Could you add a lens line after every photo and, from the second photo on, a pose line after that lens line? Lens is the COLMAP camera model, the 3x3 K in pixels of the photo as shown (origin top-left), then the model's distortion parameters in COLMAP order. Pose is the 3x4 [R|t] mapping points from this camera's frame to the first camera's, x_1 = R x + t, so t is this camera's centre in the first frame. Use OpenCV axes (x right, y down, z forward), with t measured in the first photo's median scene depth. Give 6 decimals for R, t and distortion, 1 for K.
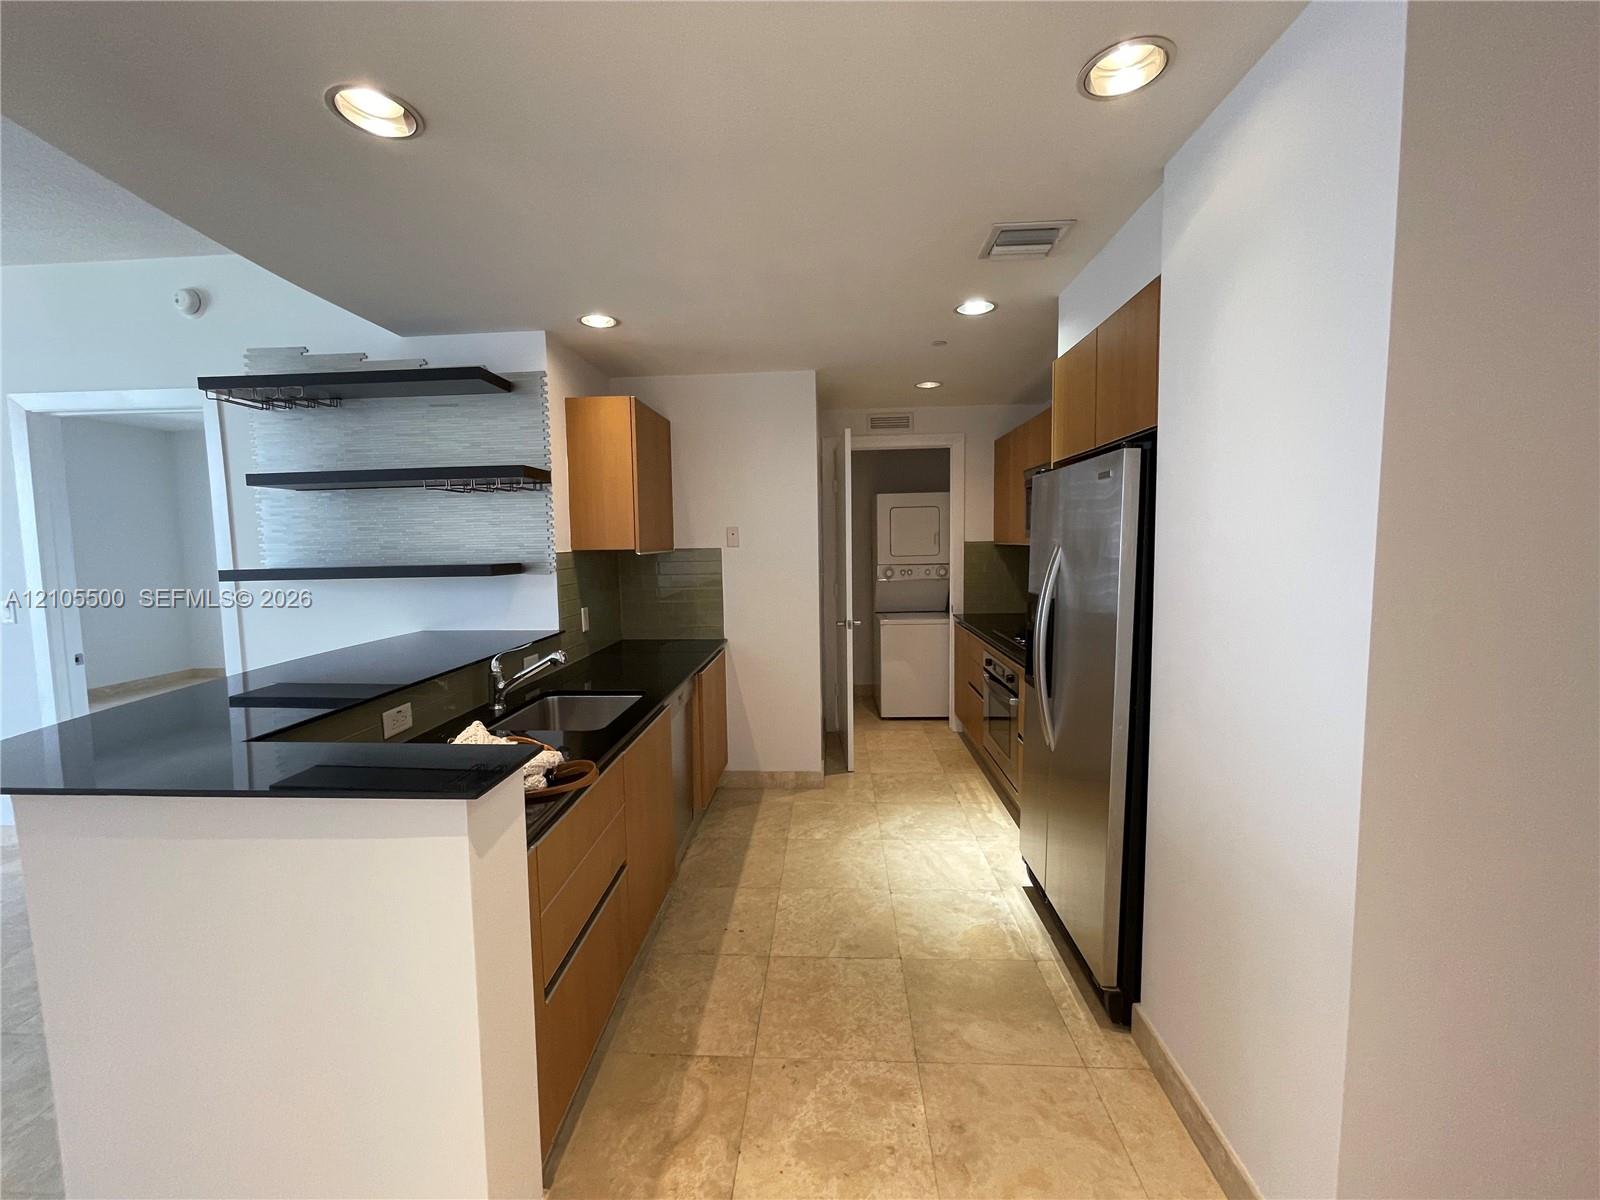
lens RADIAL K [[658.9, 0, 794.3], [0, 658.9, 594.4], [0, 0, 1]] dist [-0.001512, 0.000213]
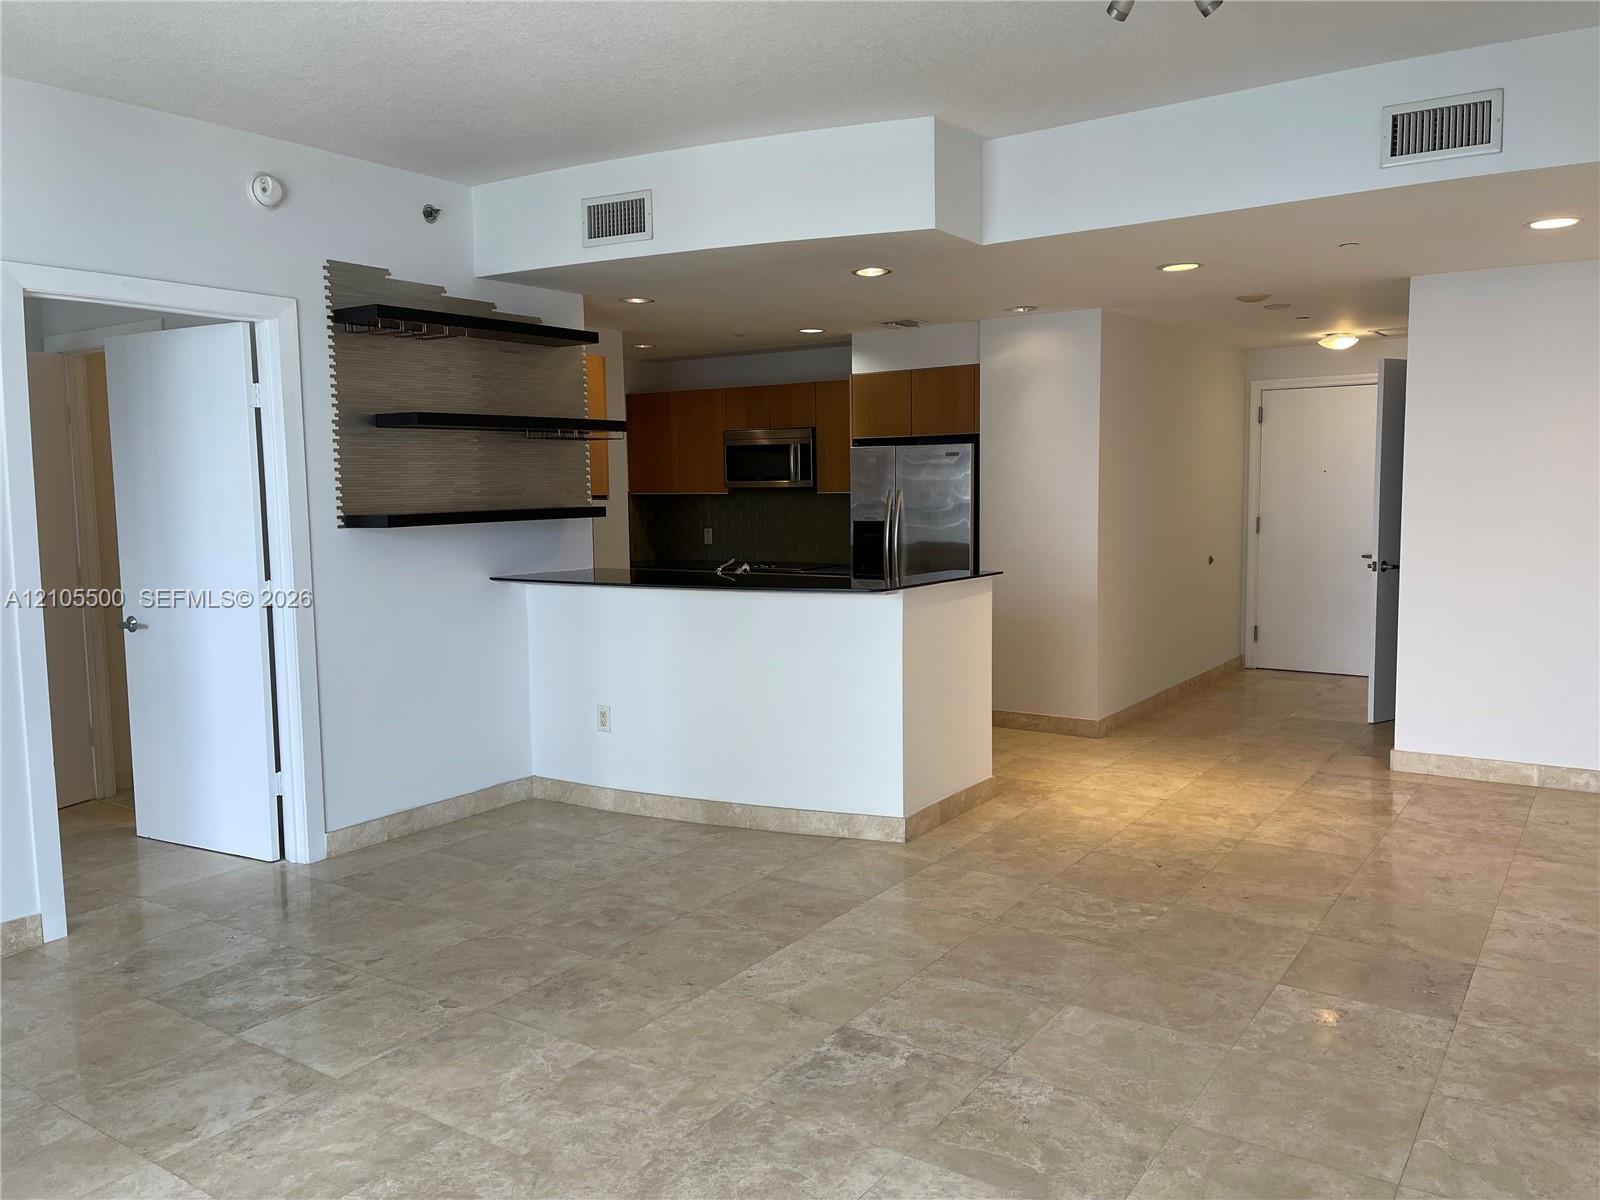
lens RADIAL K [[1216.4, 0, 813.6], [0, 1216.4, 598.3], [0, 0, 1]] dist [0.076809, -0.093073]
pose [[0.508368, -0.073558, 0.857992, -1.744213], [0.077501, 0.996210, 0.039488, 0.048064], [-0.857645, 0.046420, 0.512142, -0.314888]]
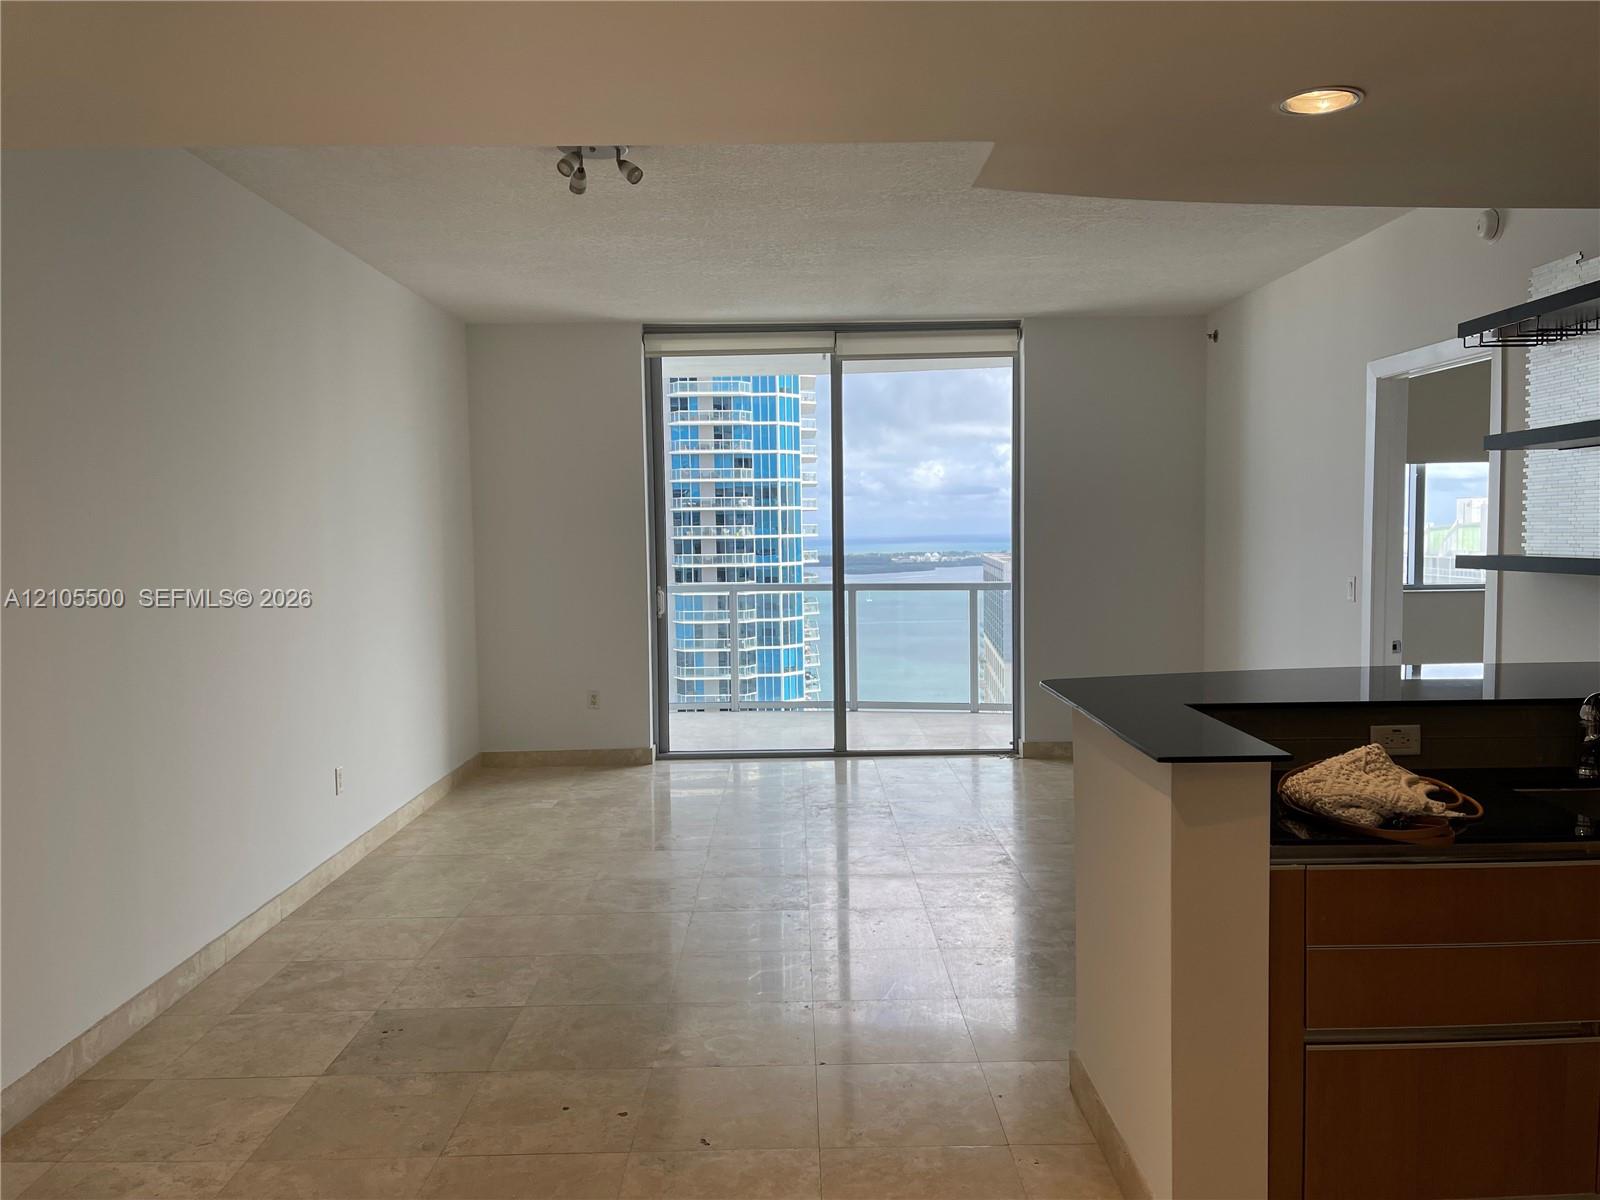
lens RADIAL K [[1216.4, 0, 788.3], [0, 1216.4, 586.2], [0, 0, 1]] dist [0.076809, -0.093073]
pose [[0.055890, 0.064975, -0.996321, 0.531746], [-0.068556, 0.995775, 0.061093, -0.029165], [0.996080, 0.064890, 0.060109, 0.062141]]
